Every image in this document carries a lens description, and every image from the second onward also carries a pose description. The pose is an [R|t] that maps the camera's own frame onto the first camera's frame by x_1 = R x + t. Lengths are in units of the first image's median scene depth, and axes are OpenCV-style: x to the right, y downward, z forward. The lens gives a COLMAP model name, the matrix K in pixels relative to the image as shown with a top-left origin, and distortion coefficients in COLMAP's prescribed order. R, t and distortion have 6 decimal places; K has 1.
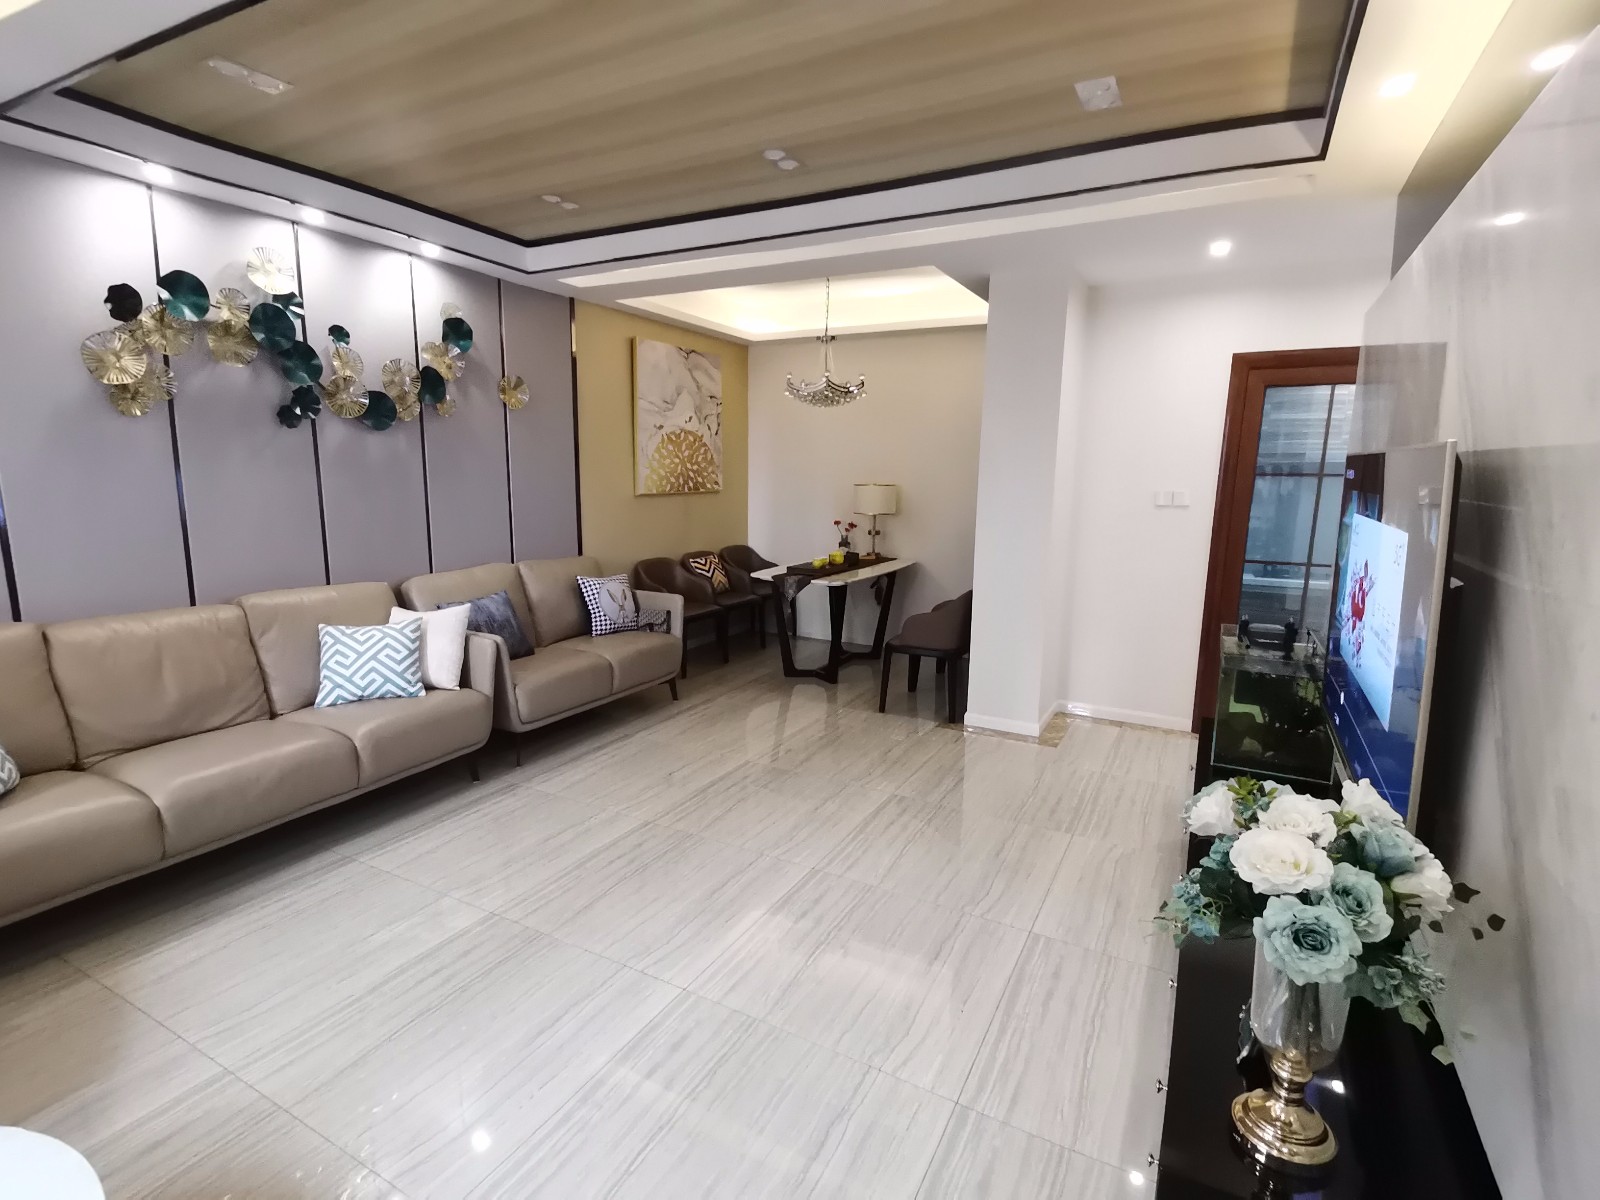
lens RADIAL K [[799.2, 0, 794.1], [0, 799.2, 596.2], [0, 0, 1]] dist [0.036025, 0.000251]
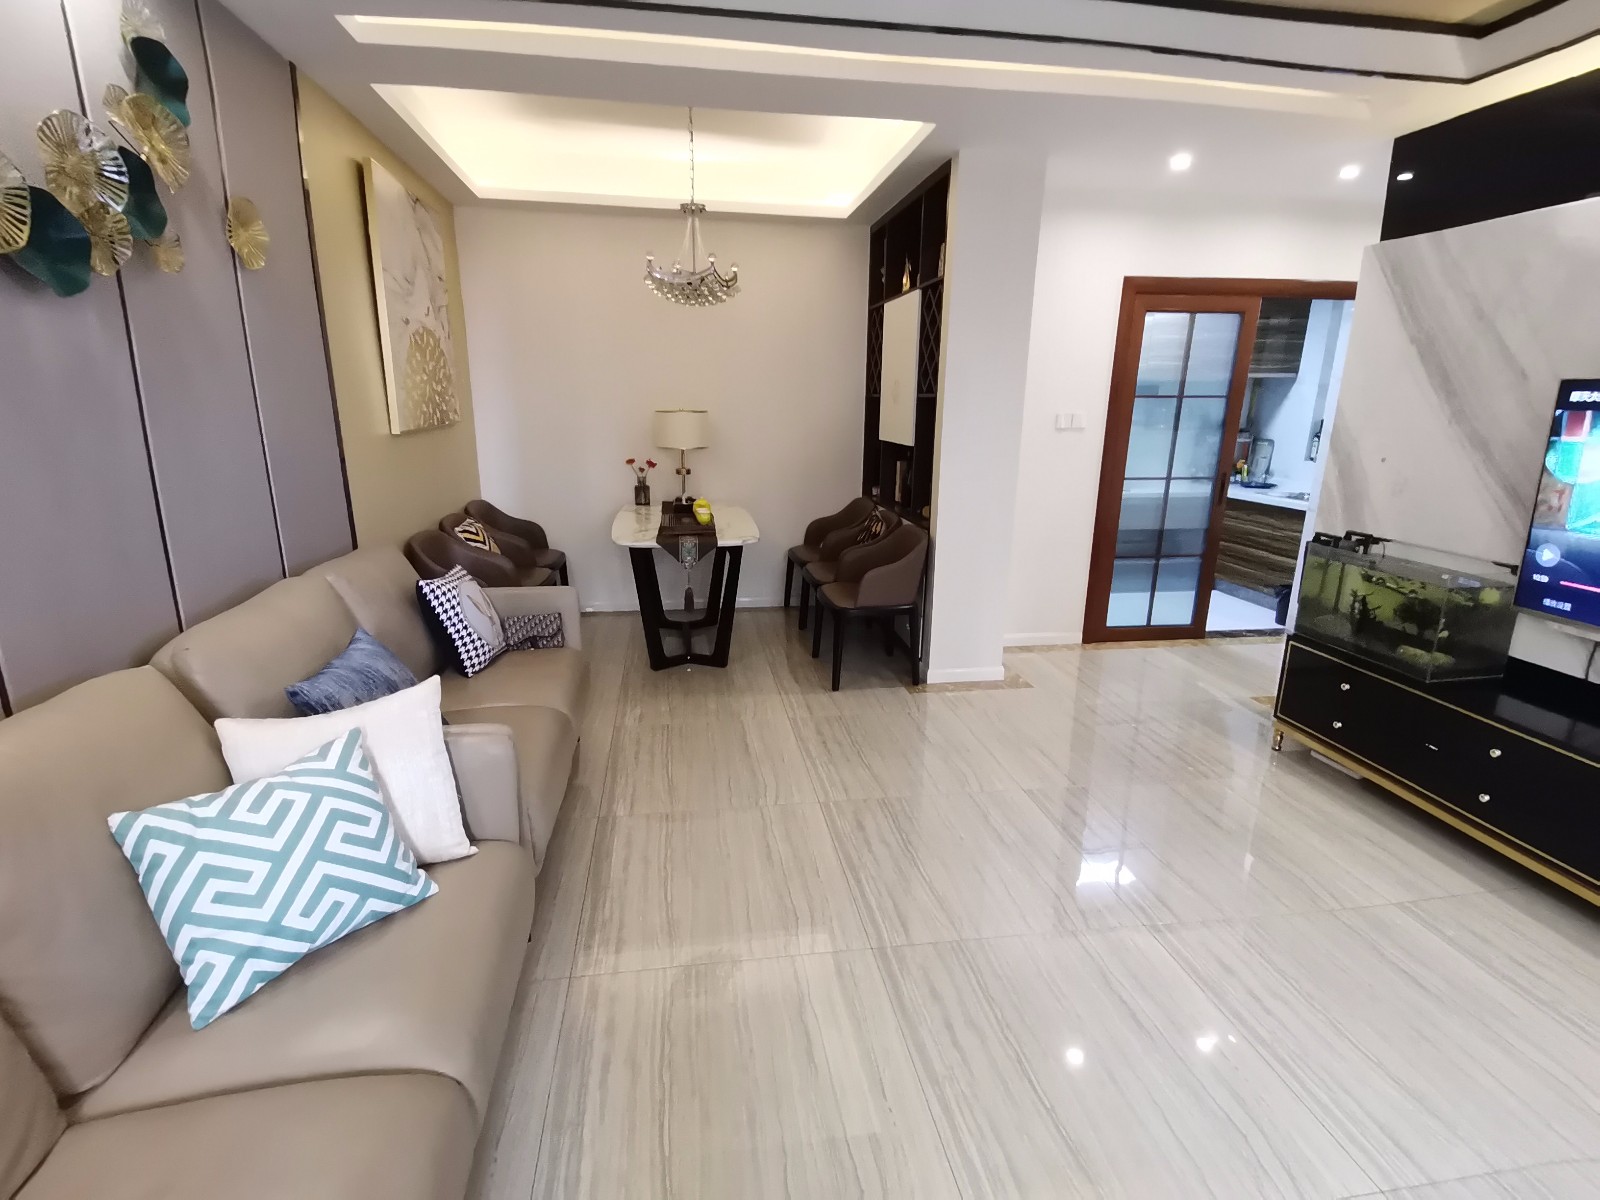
lens RADIAL K [[790.5, 0, 800.0], [0, 790.5, 600.0], [0, 0, 1]] dist [0.028793, -0.016014]
pose [[0.789096, -0.157753, 0.593668, -0.321348], [0.097252, 0.986355, 0.132835, -0.049476], [-0.606523, -0.047084, 0.793671, 0.308409]]
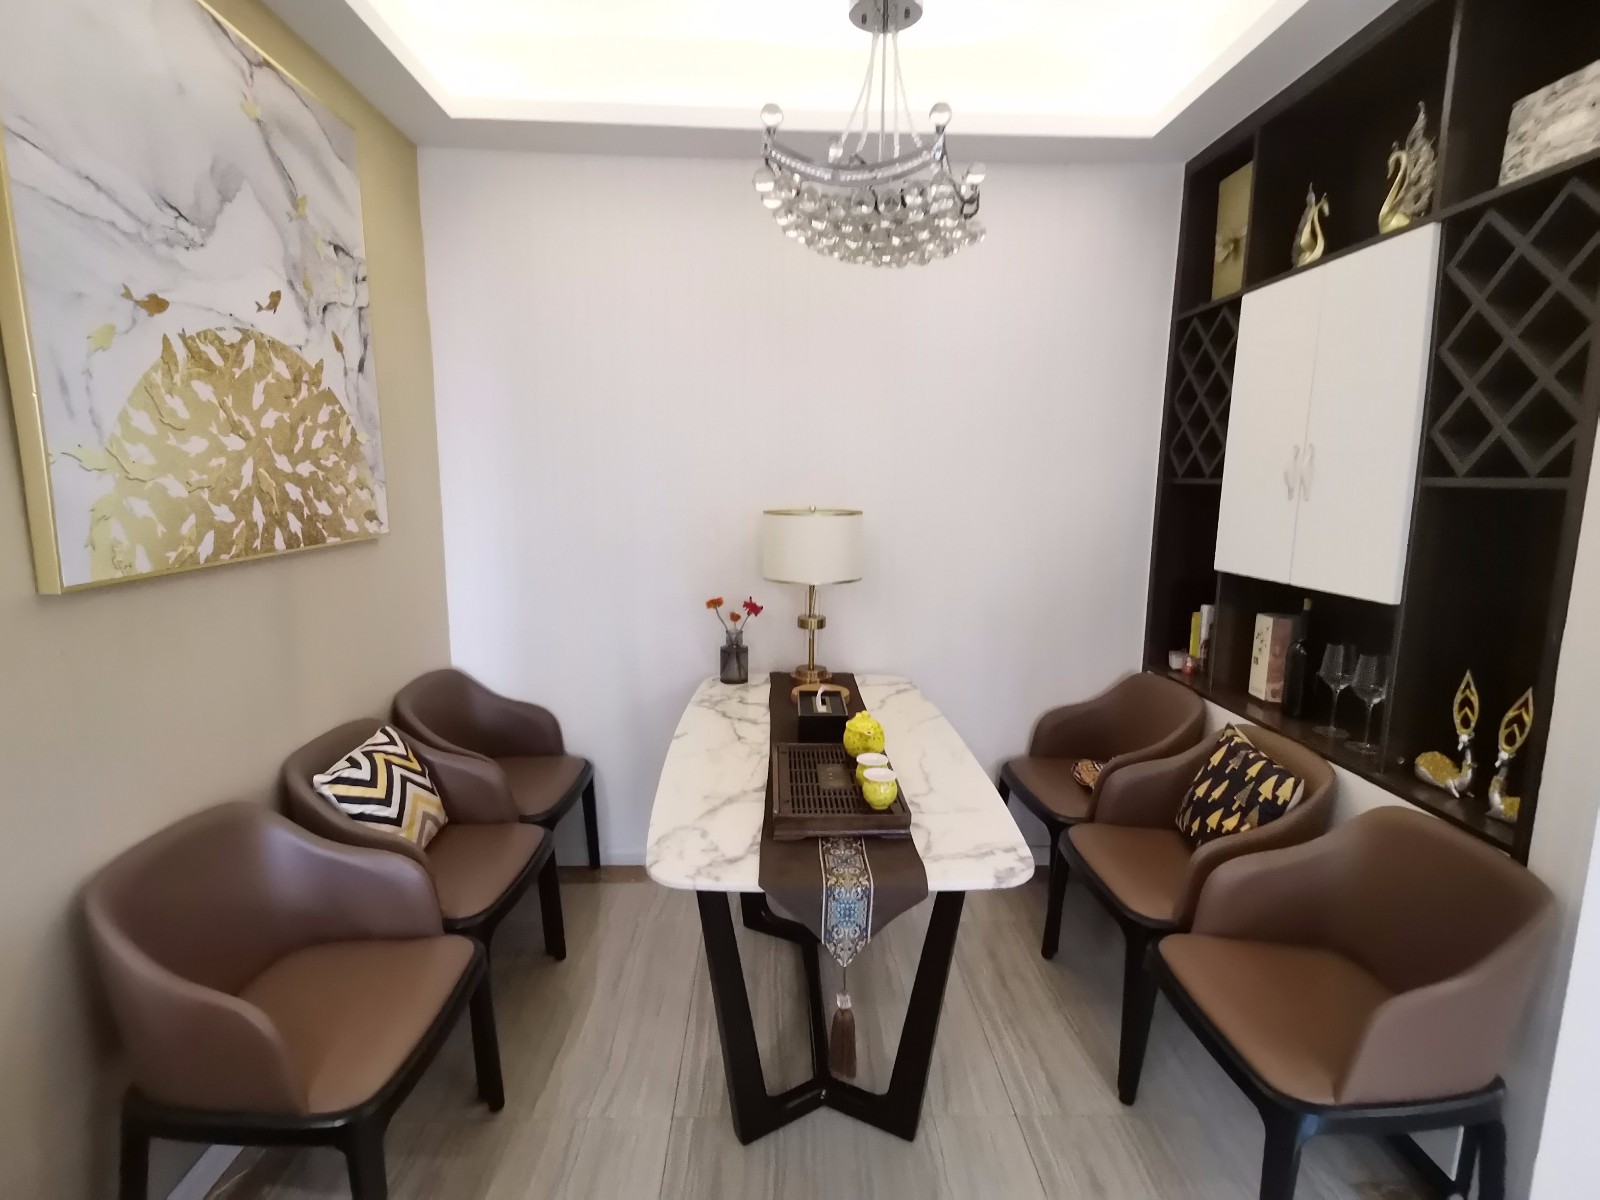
lens RADIAL K [[780.1, 0, 800.0], [0, 780.1, 600.0], [0, 0, 1]] dist [0.055571, -0.050037]
pose [[0.857998, -0.082942, 0.506913, -0.124820], [0.082381, 0.996322, 0.023581, -0.108676], [-0.507004, 0.021528, 0.861675, 0.683648]]
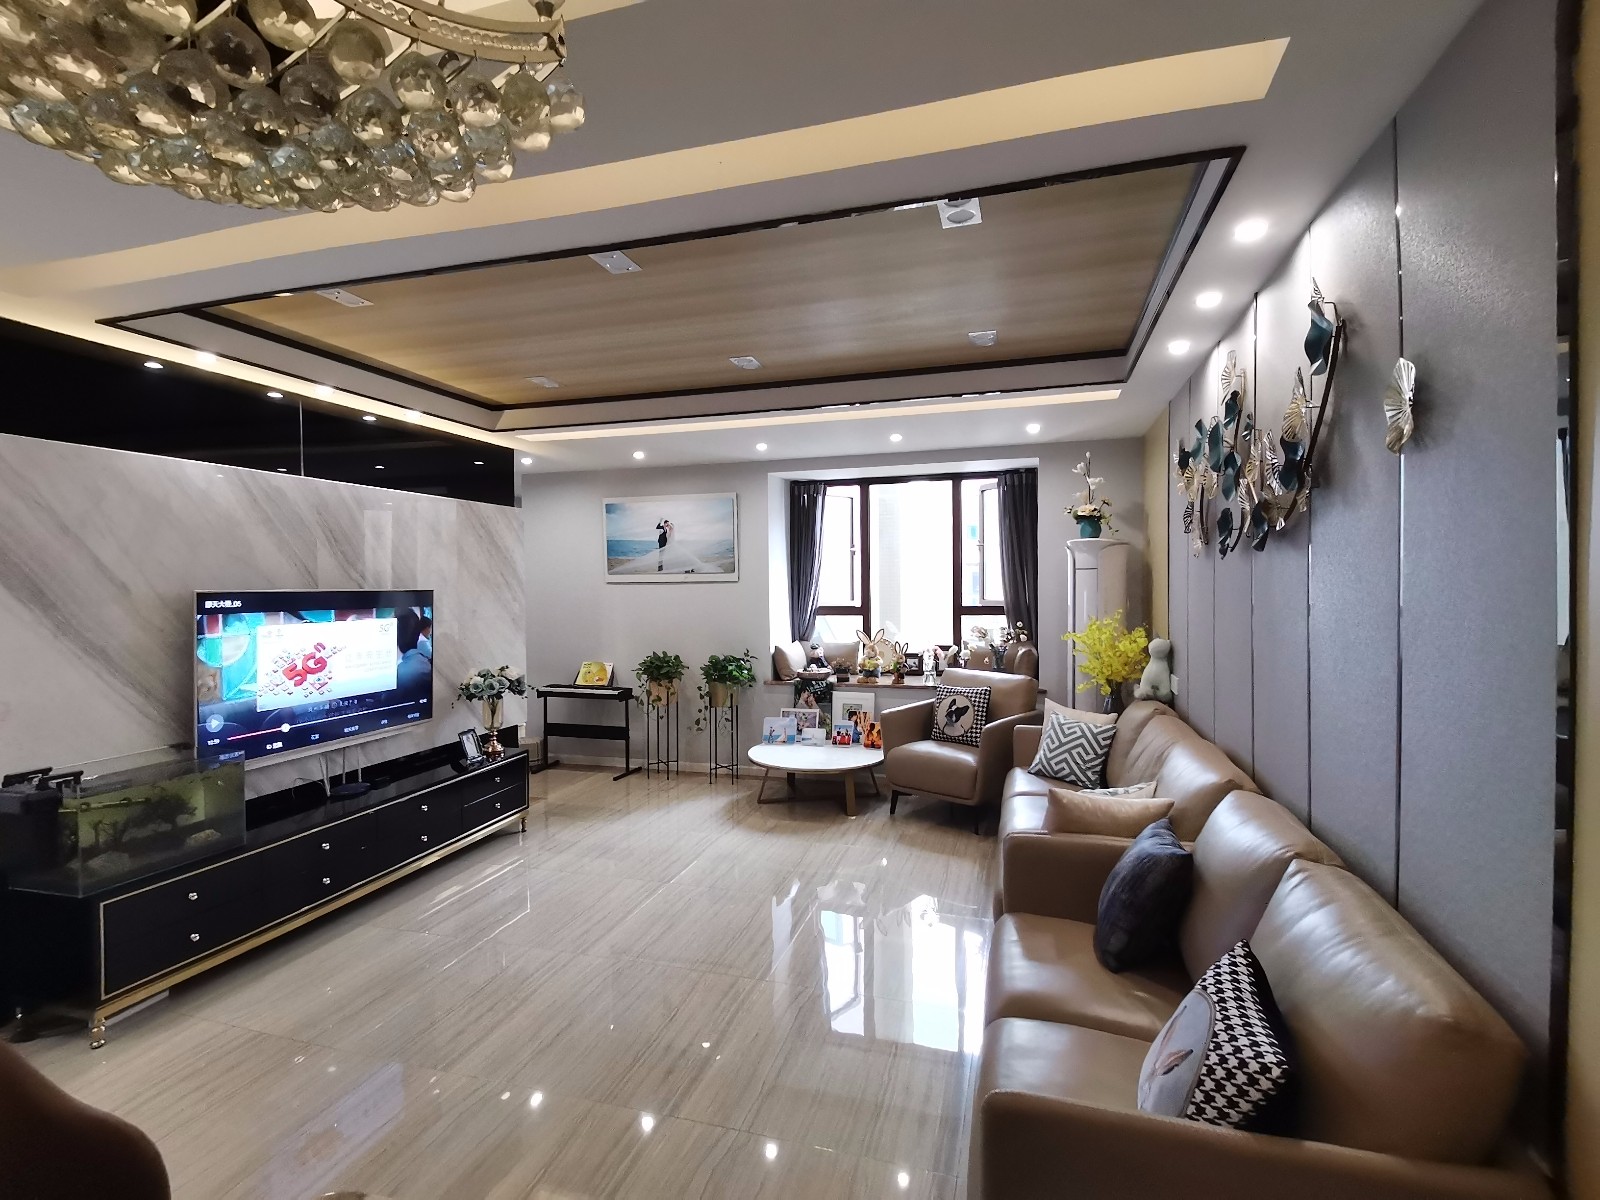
lens RADIAL K [[780.1, 0, 800.0], [0, 780.1, 600.0], [0, 0, 1]] dist [0.055571, -0.050037]
pose [[-0.976880, 0.002345, -0.213777, -0.017183], [-0.035986, 0.983869, 0.175235, -0.174995], [0.210740, 0.178876, -0.961037, 1.021807]]
